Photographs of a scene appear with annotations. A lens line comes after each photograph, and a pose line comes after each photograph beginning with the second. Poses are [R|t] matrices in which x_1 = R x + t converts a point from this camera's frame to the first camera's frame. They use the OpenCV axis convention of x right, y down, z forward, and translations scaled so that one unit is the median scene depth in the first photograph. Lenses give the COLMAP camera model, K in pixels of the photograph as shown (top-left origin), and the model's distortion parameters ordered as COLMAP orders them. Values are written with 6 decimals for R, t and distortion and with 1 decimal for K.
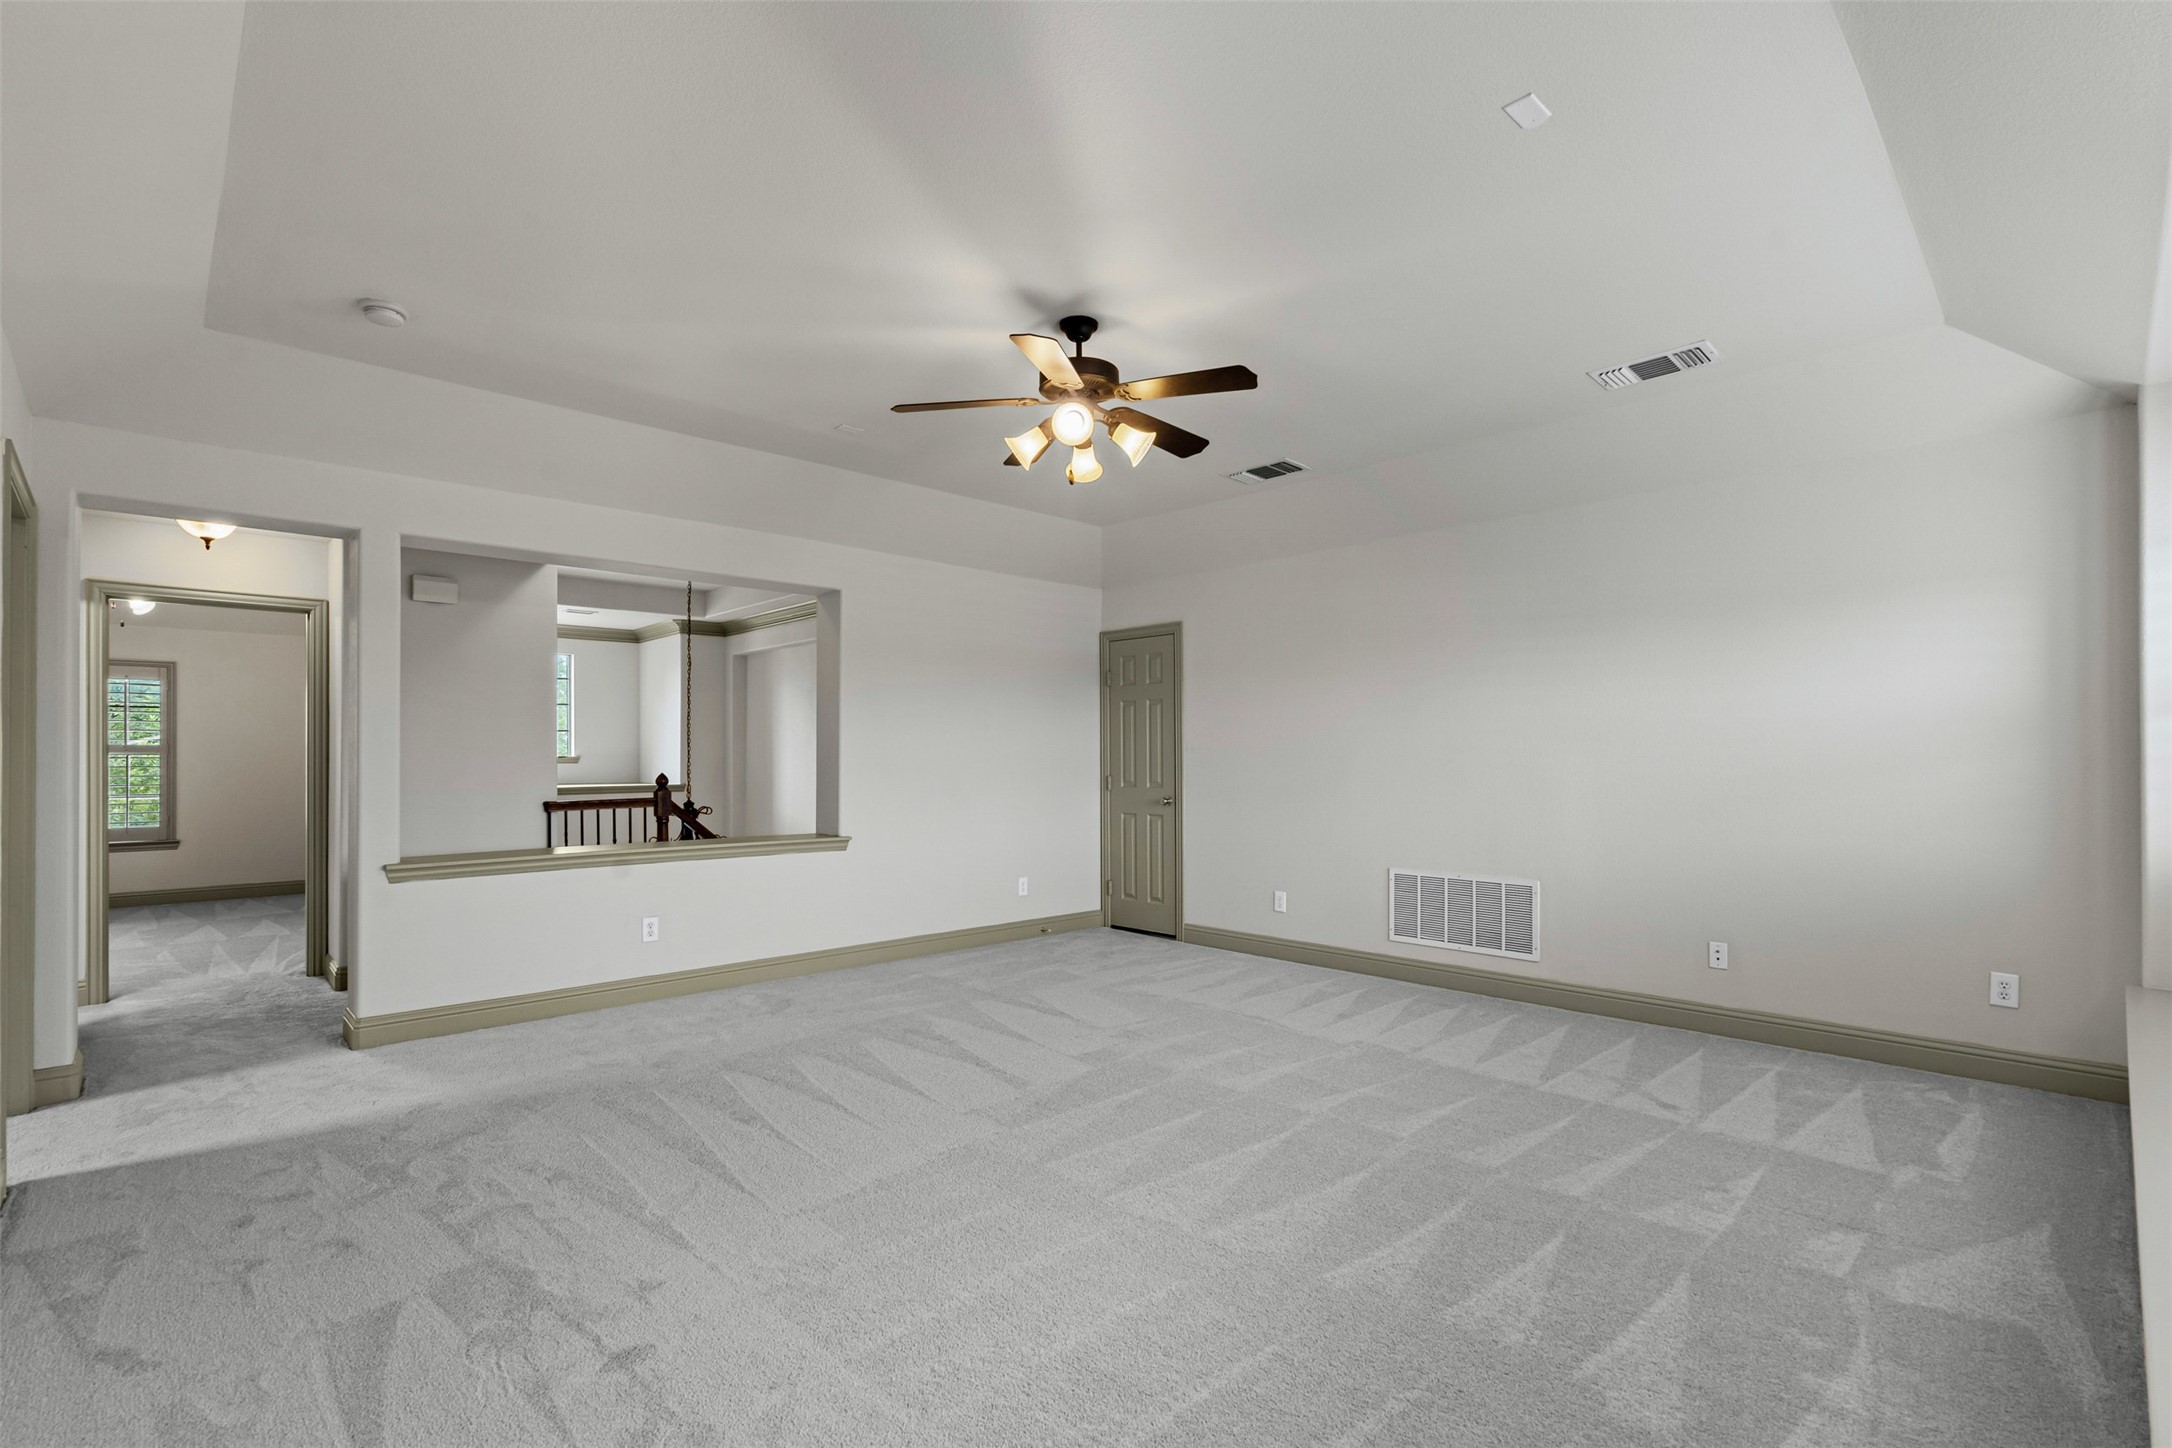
lens RADIAL K [[995.9, 0, 1093.2], [0, 995.9, 746.3], [0, 0, 1]] dist [-0.005132, 0.001712]
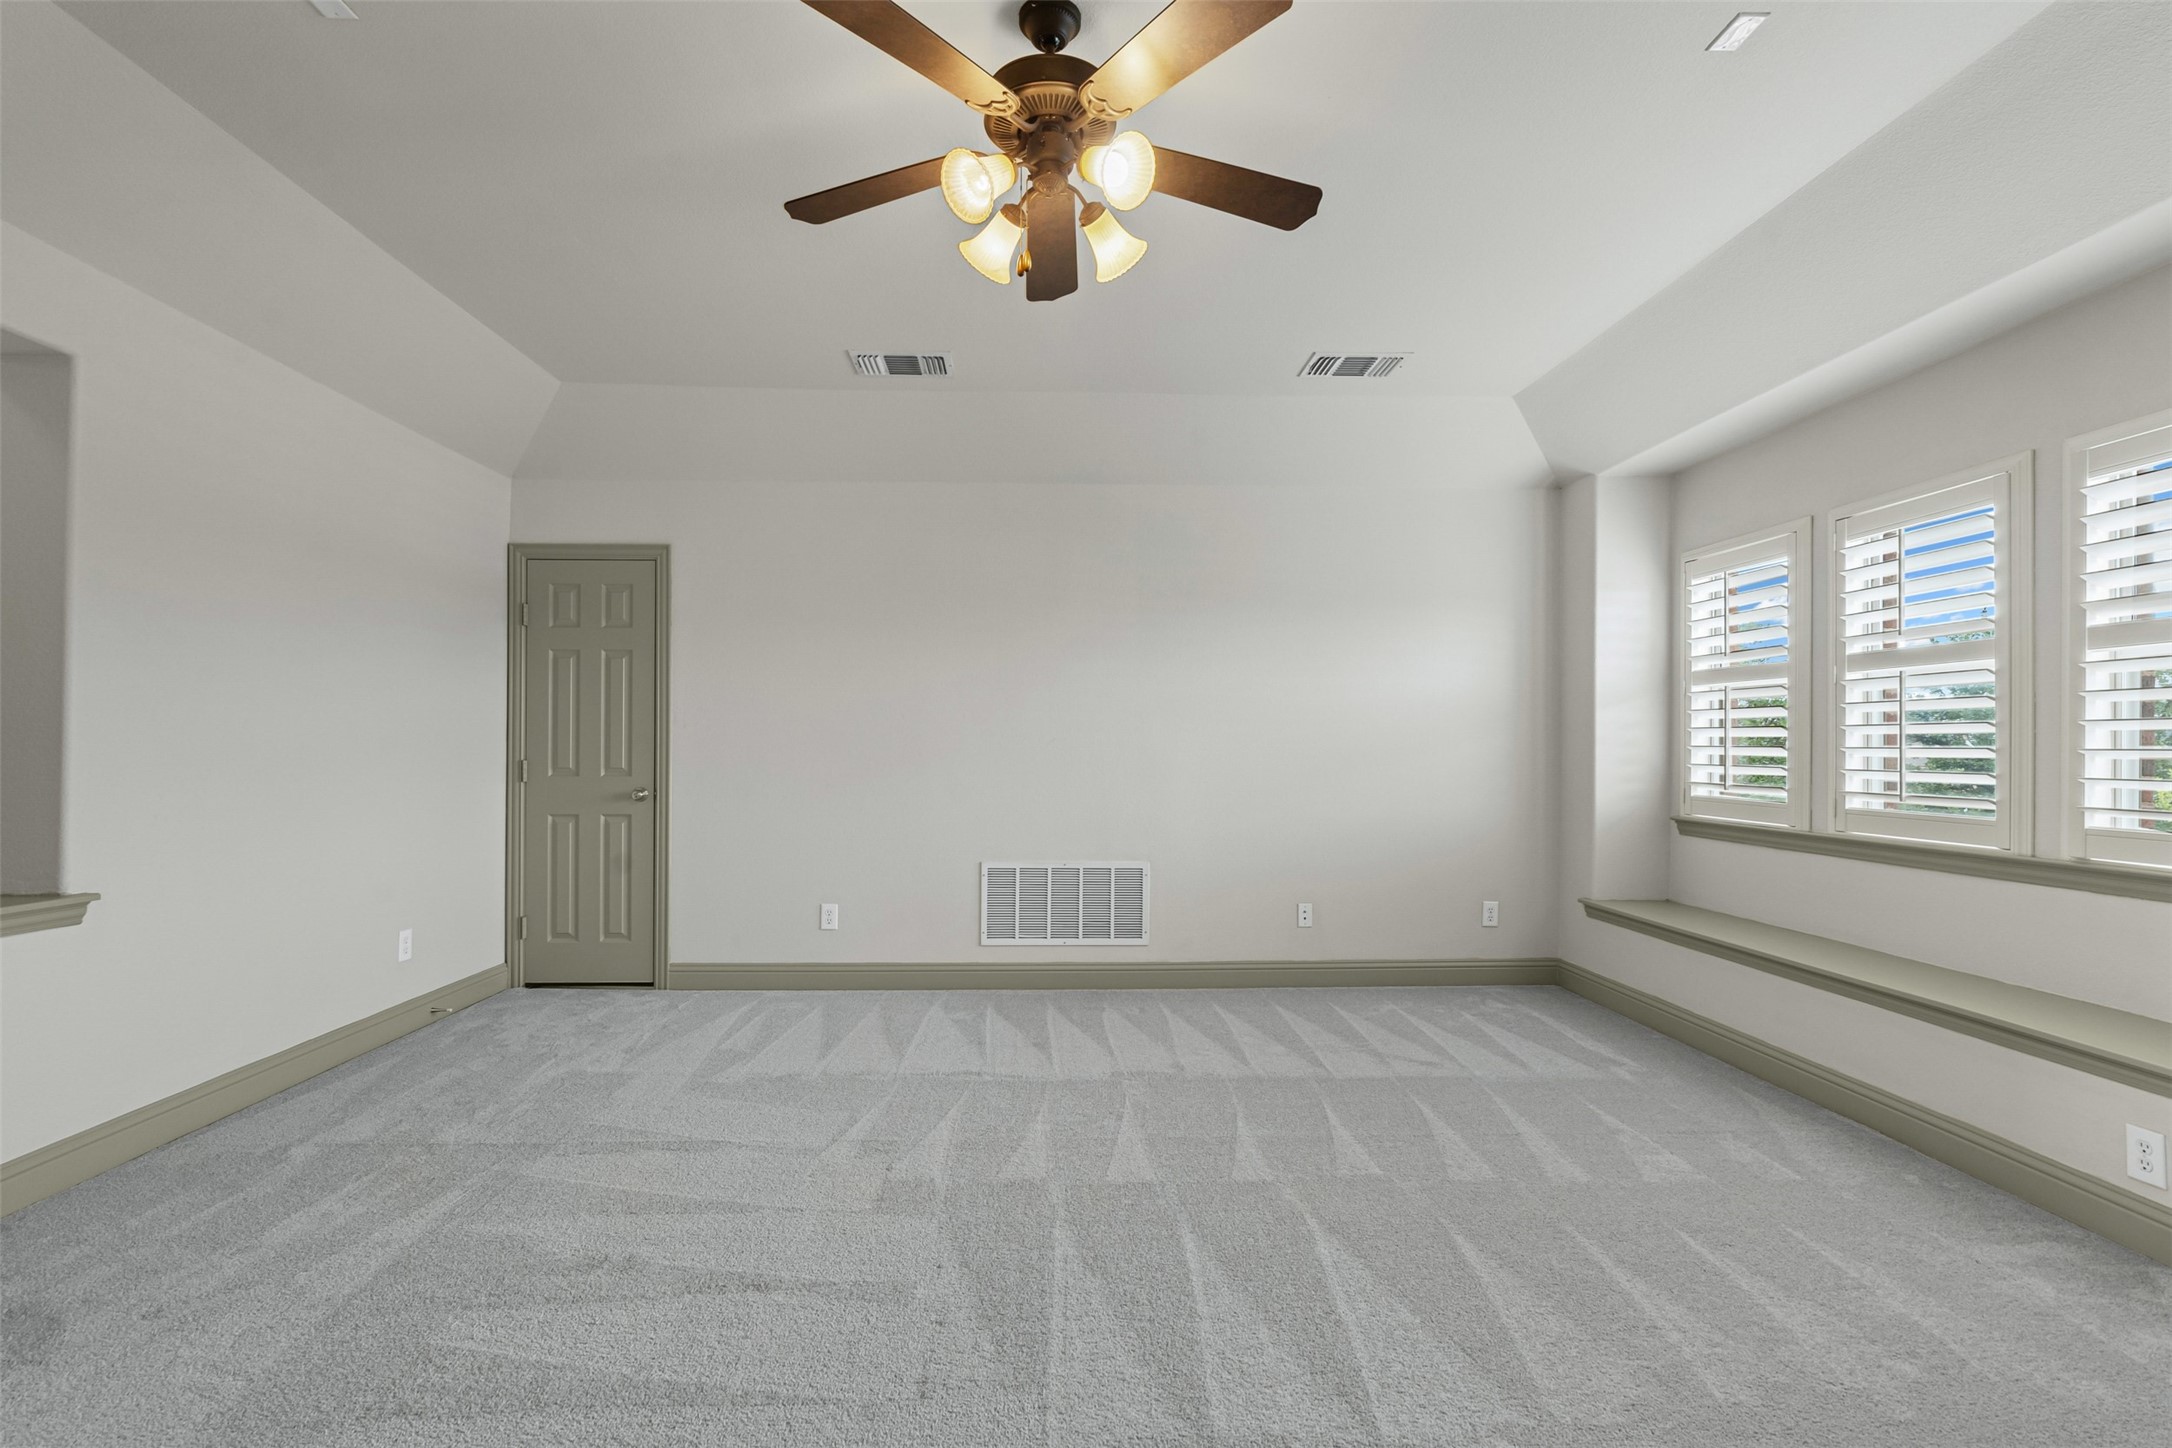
lens RADIAL K [[995.9, 0, 1077.2], [0, 995.9, 735.4], [0, 0, 1]] dist [-0.005132, 0.001712]
pose [[0.664841, 0.000575, 0.746985, -0.340171], [-0.014747, 0.999815, 0.012356, -0.001210], [-0.746839, -0.019231, 0.664726, 0.406831]]
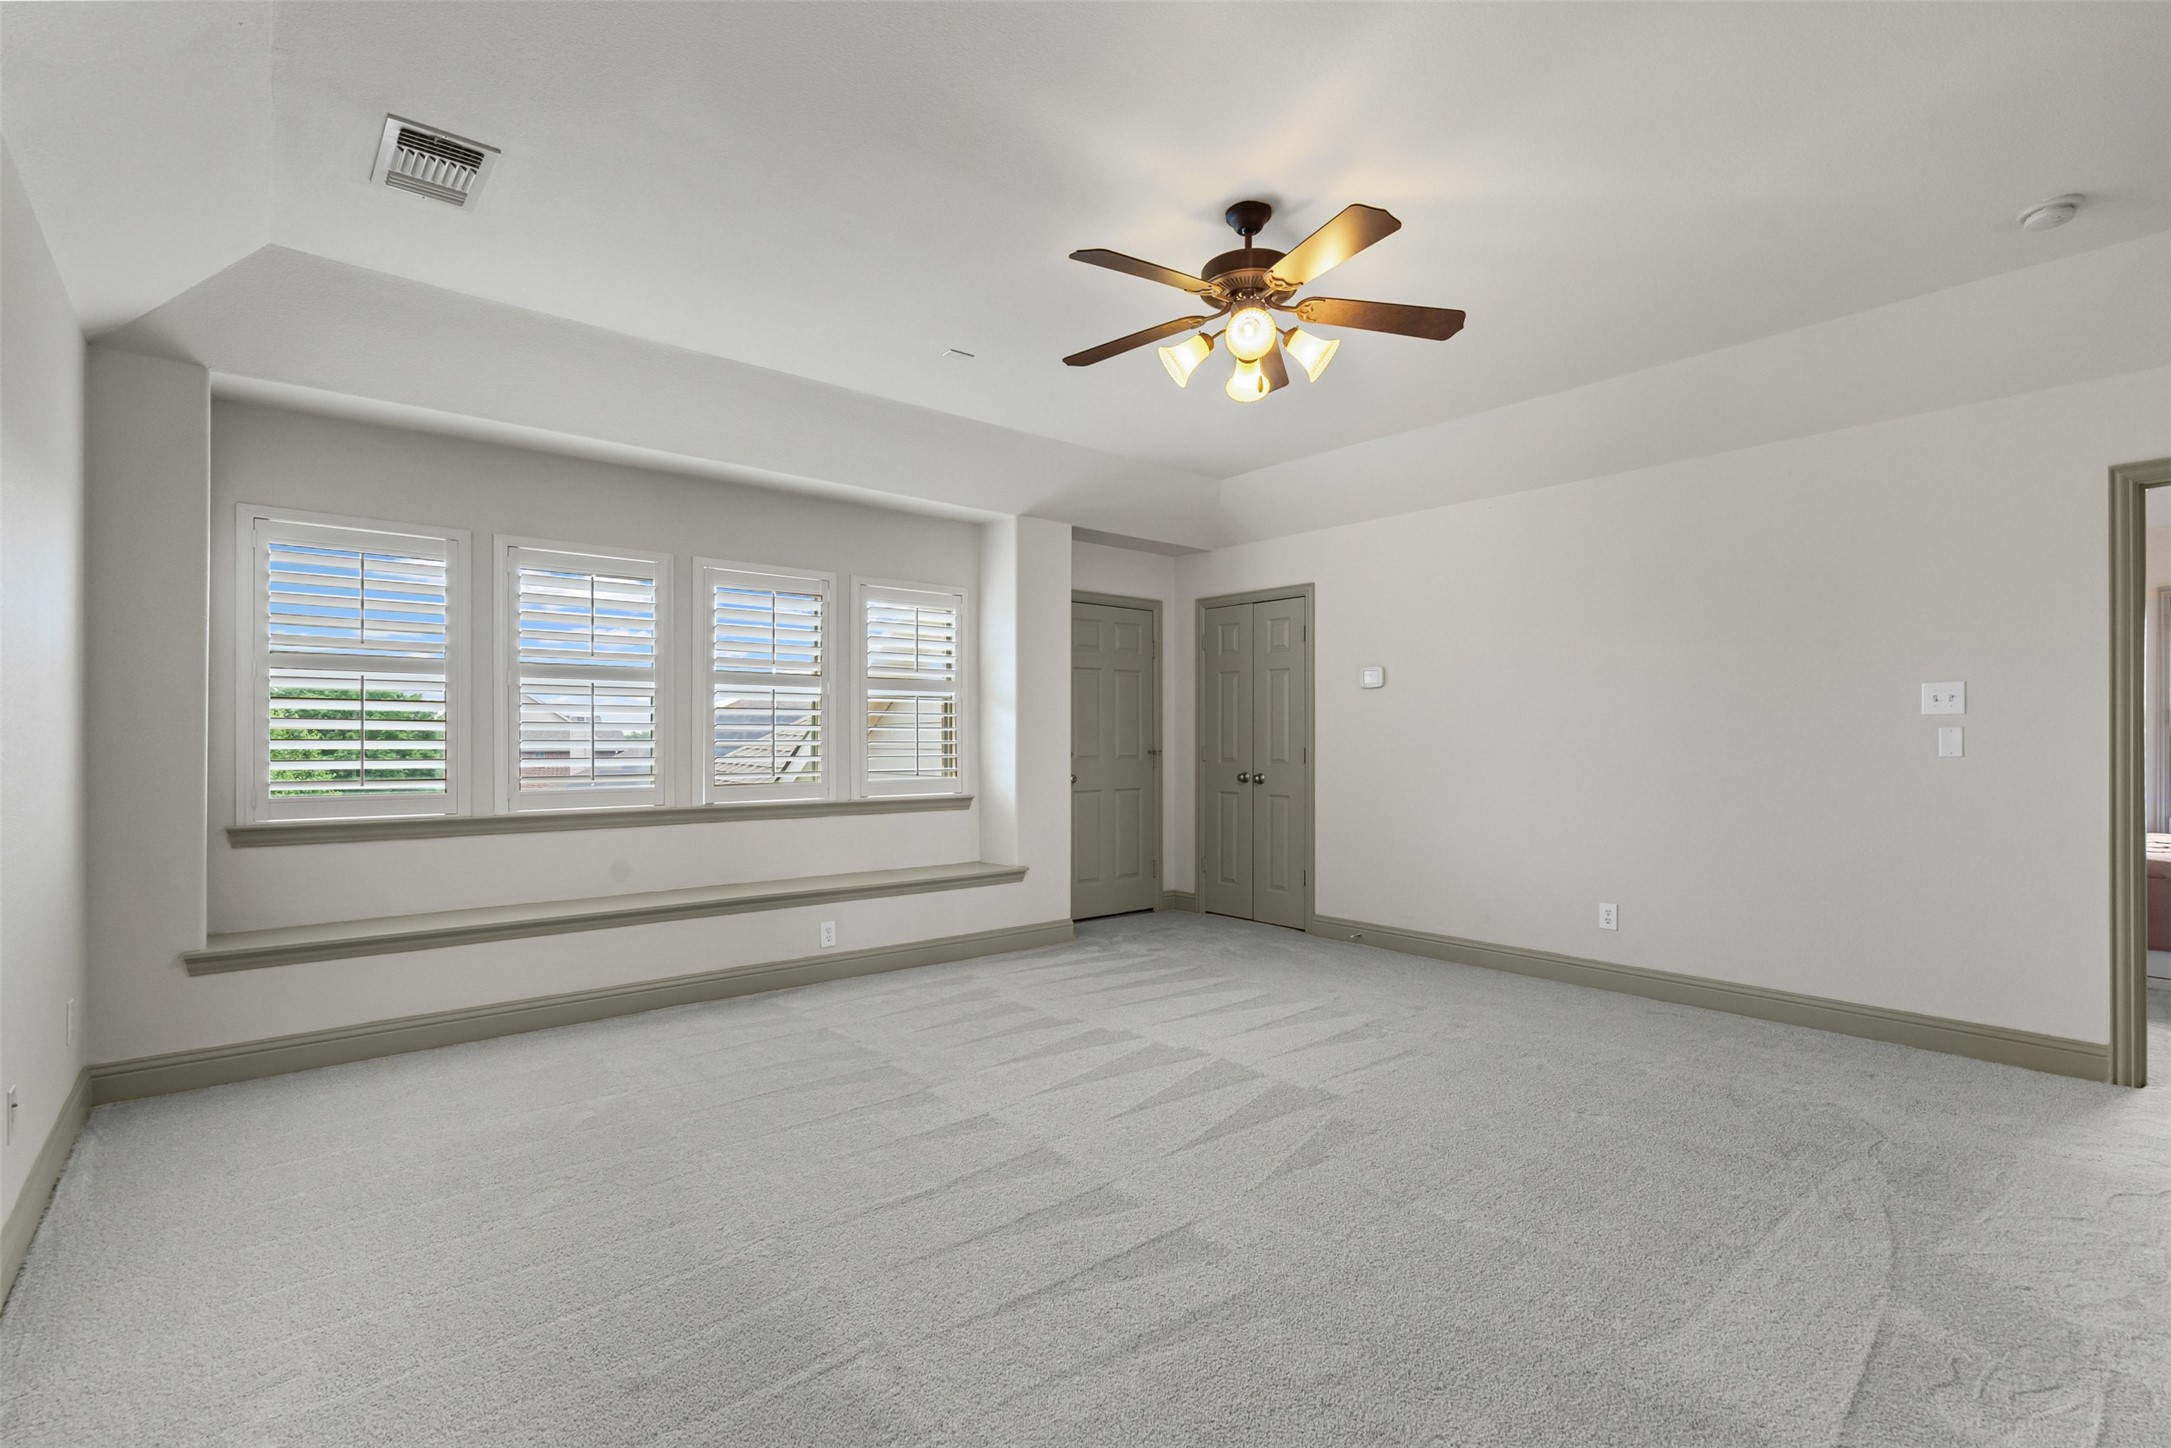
lens RADIAL K [[995.4, 0, 1093.2], [0, 995.4, 732.4], [0, 0, 1]] dist [-0.005132, 0.001712]
pose [[-0.998260, -0.014994, 0.057020, 0.039114], [-0.016176, 0.999662, -0.020328, 0.011201], [-0.056696, -0.021215, -0.998166, 1.338557]]
